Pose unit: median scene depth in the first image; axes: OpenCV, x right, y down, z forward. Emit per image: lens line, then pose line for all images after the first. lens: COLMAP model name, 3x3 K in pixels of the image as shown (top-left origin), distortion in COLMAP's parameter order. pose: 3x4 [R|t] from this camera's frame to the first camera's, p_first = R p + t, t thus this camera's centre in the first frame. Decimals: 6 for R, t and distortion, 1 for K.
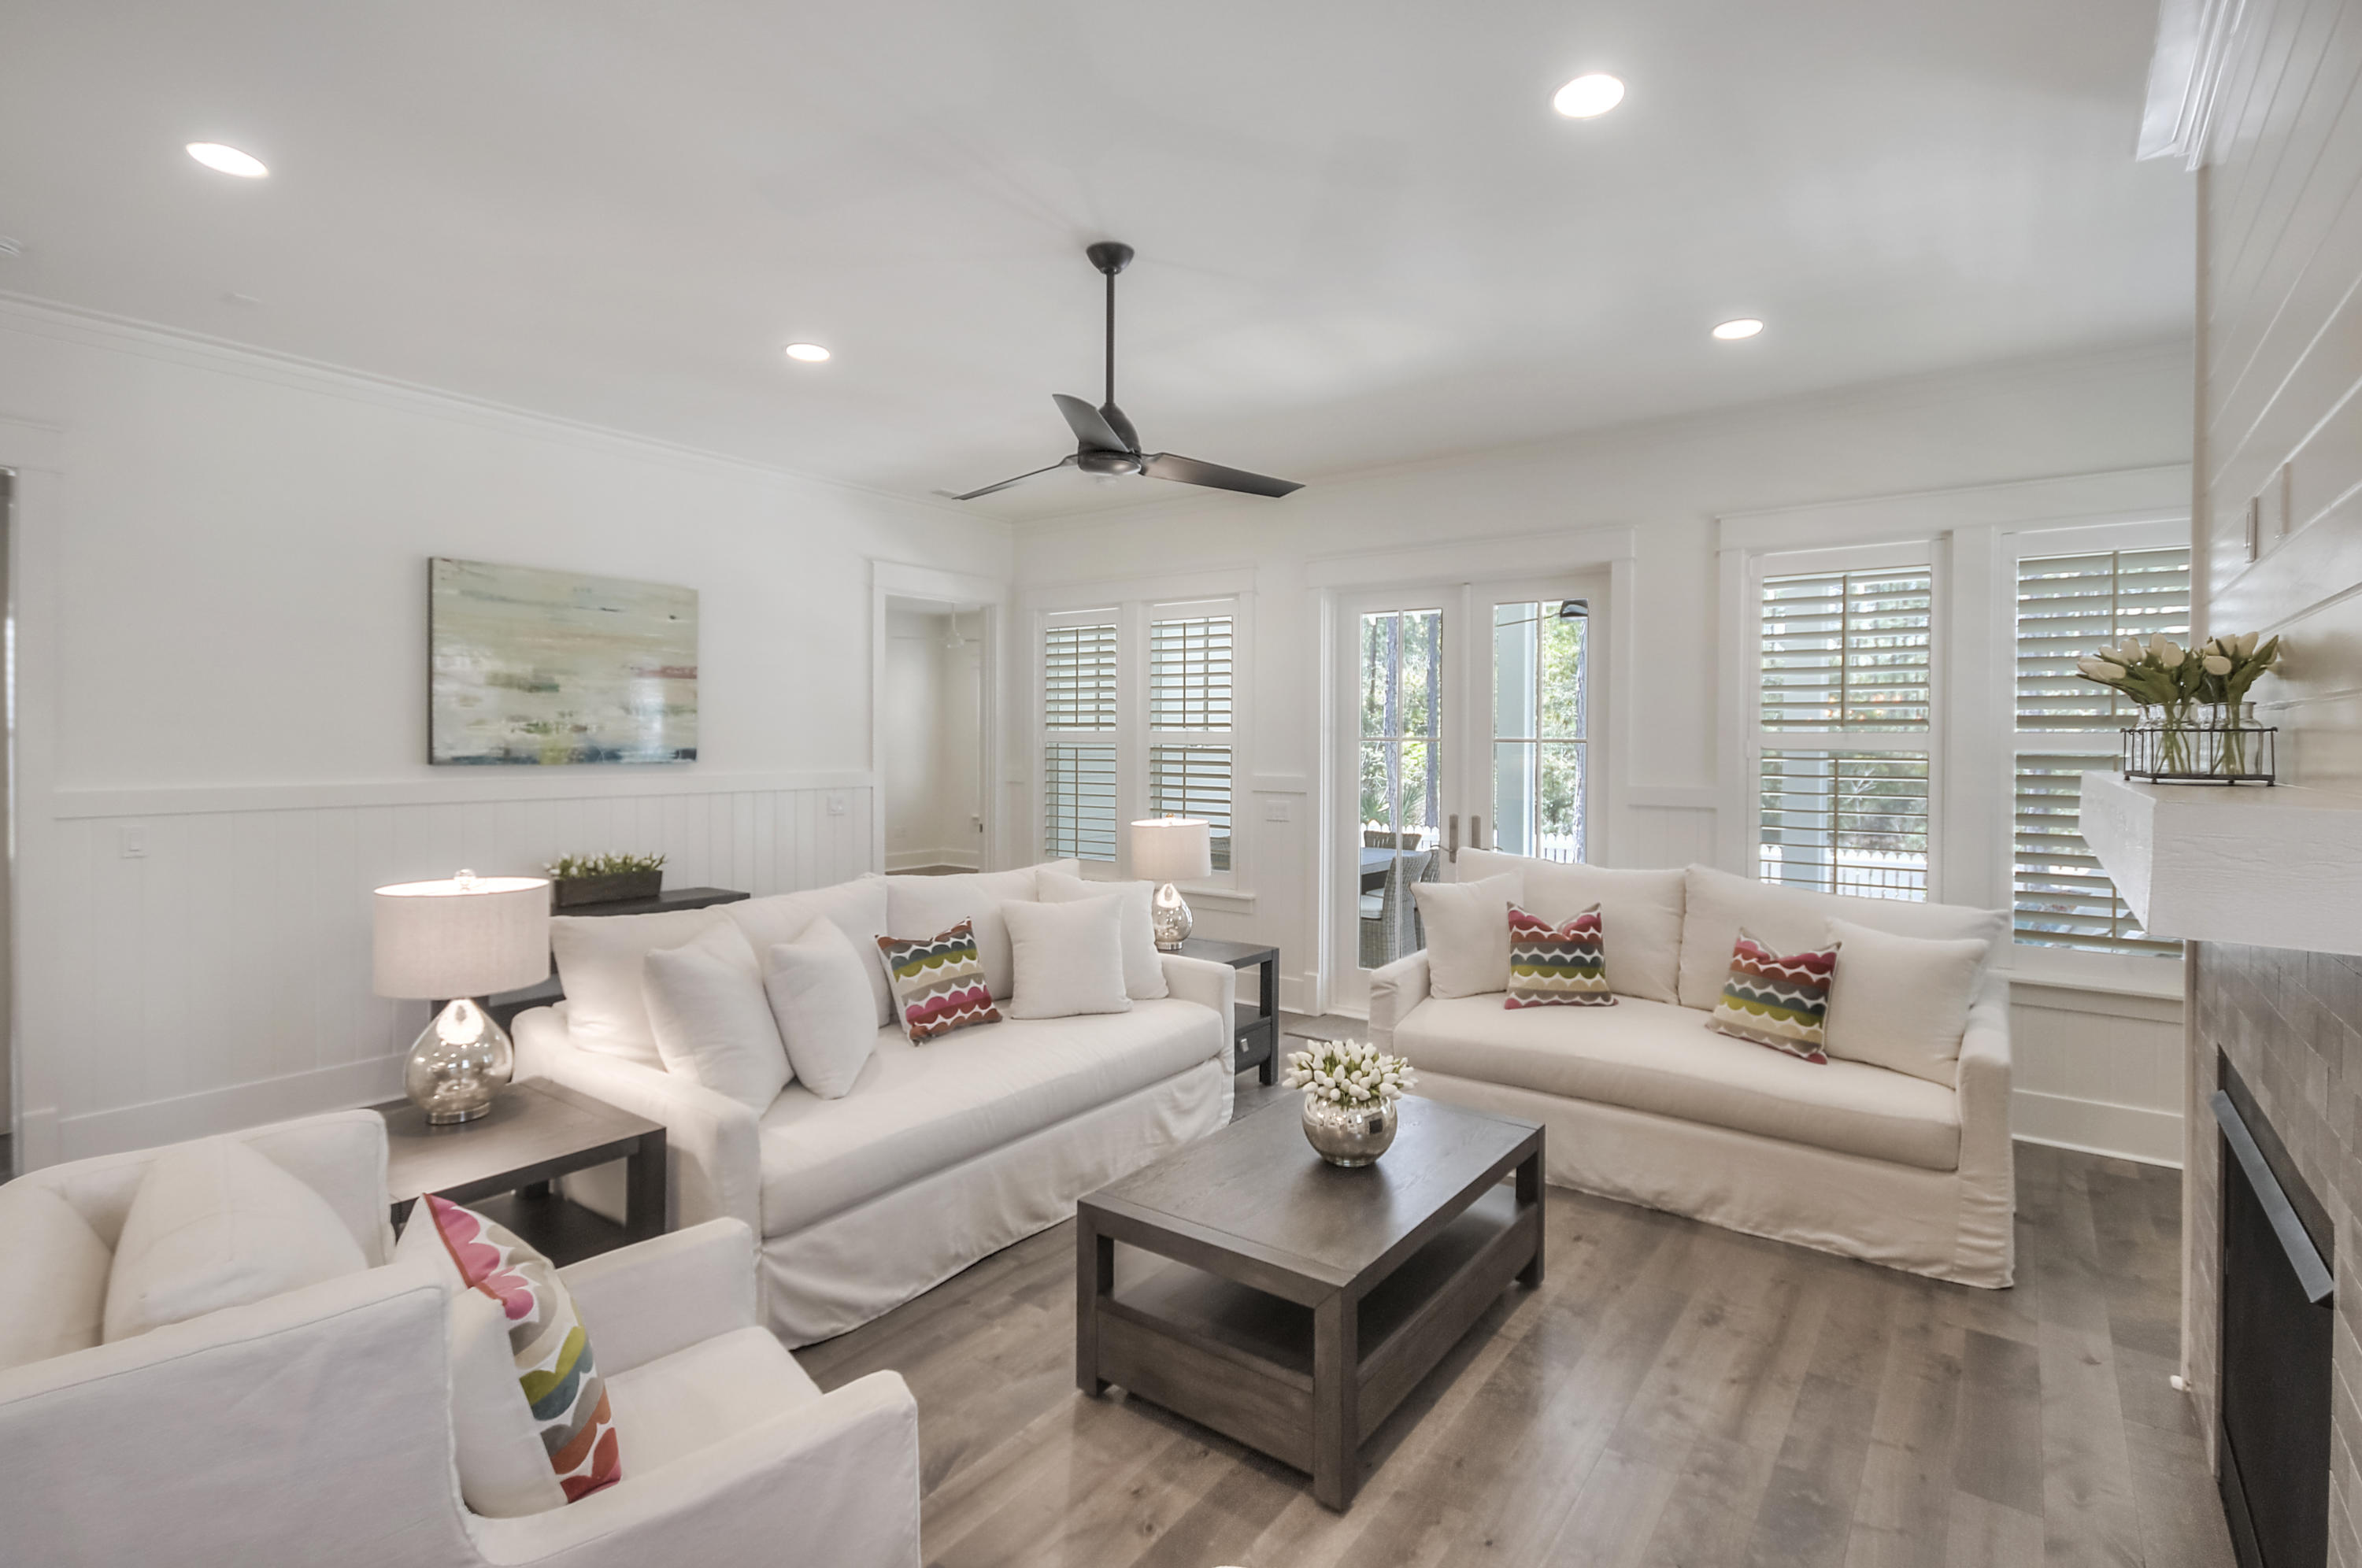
lens RADIAL K [[1162.0, 0, 1160.8], [0, 1162.0, 749.3], [0, 0, 1]] dist [0.022286, -0.002921]
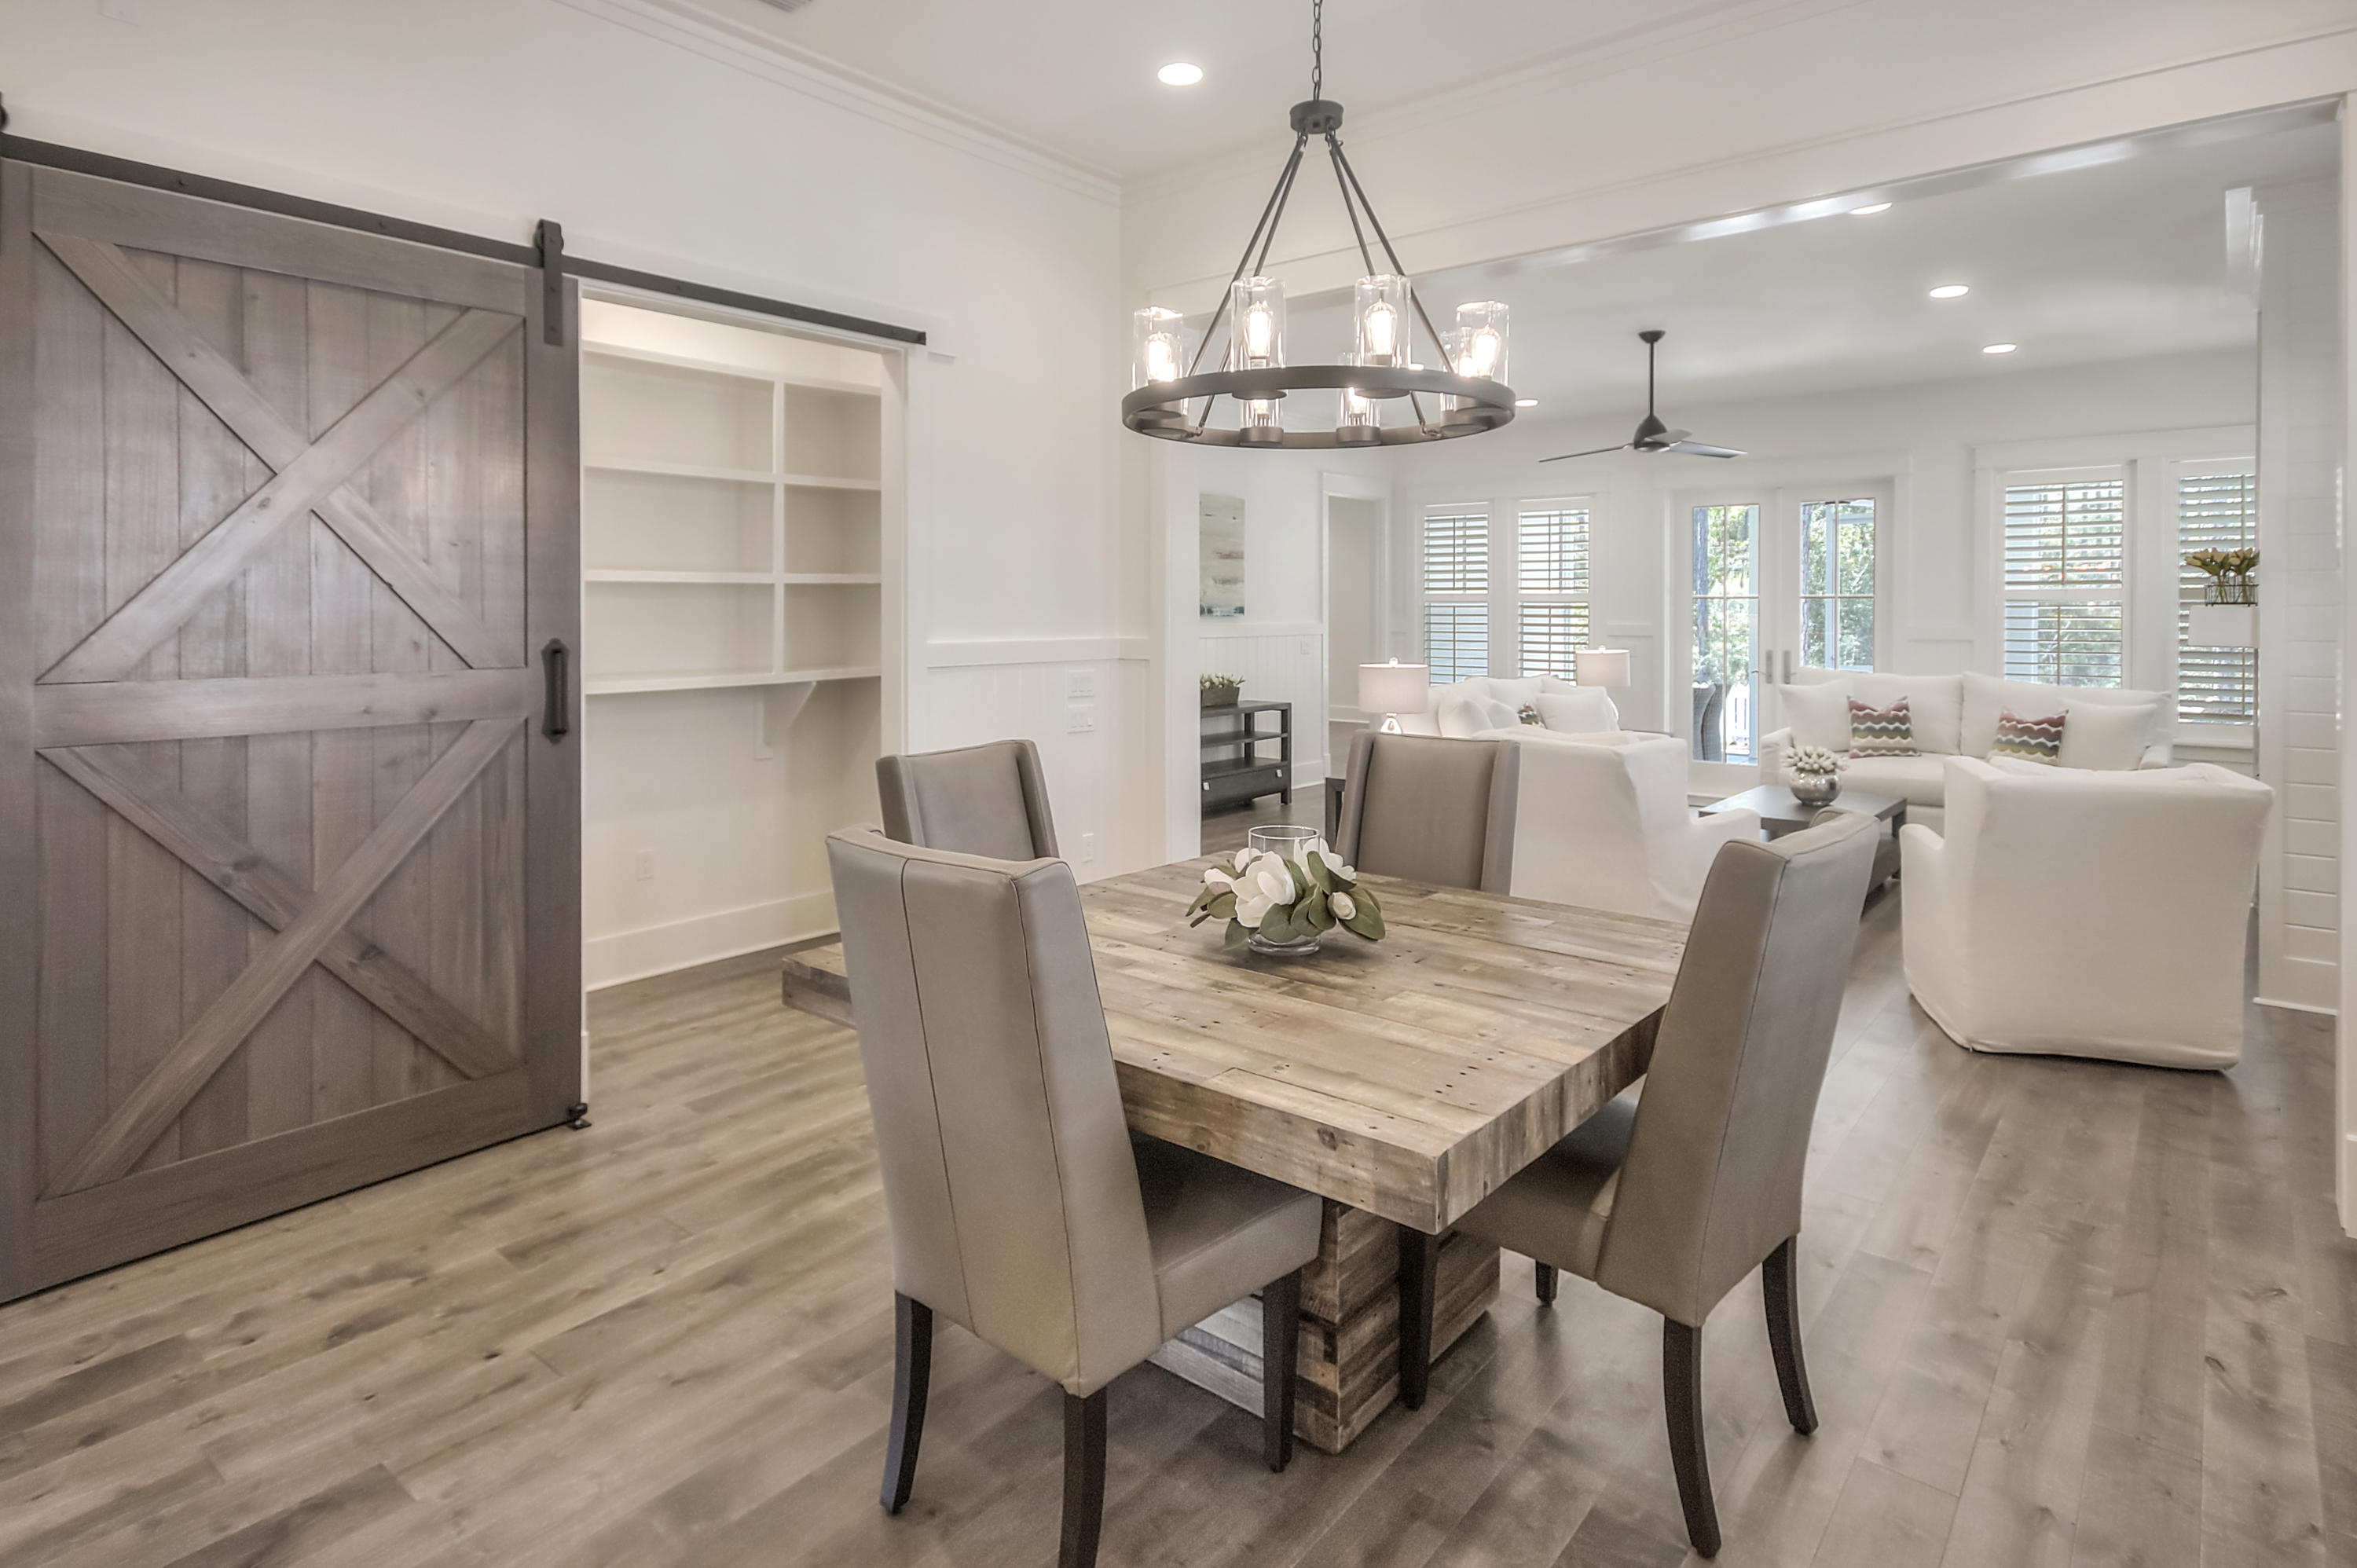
lens RADIAL K [[1202.1, 0, 1198.6], [0, 1202.1, 616.1], [0, 0, 1]] dist [0.016766, 0.000615]
pose [[0.997456, -0.005706, -0.071058, -0.497935], [0.005692, 0.999984, -0.000399, 0.017099], [0.071059, -0.000007, 0.997472, -0.763534]]
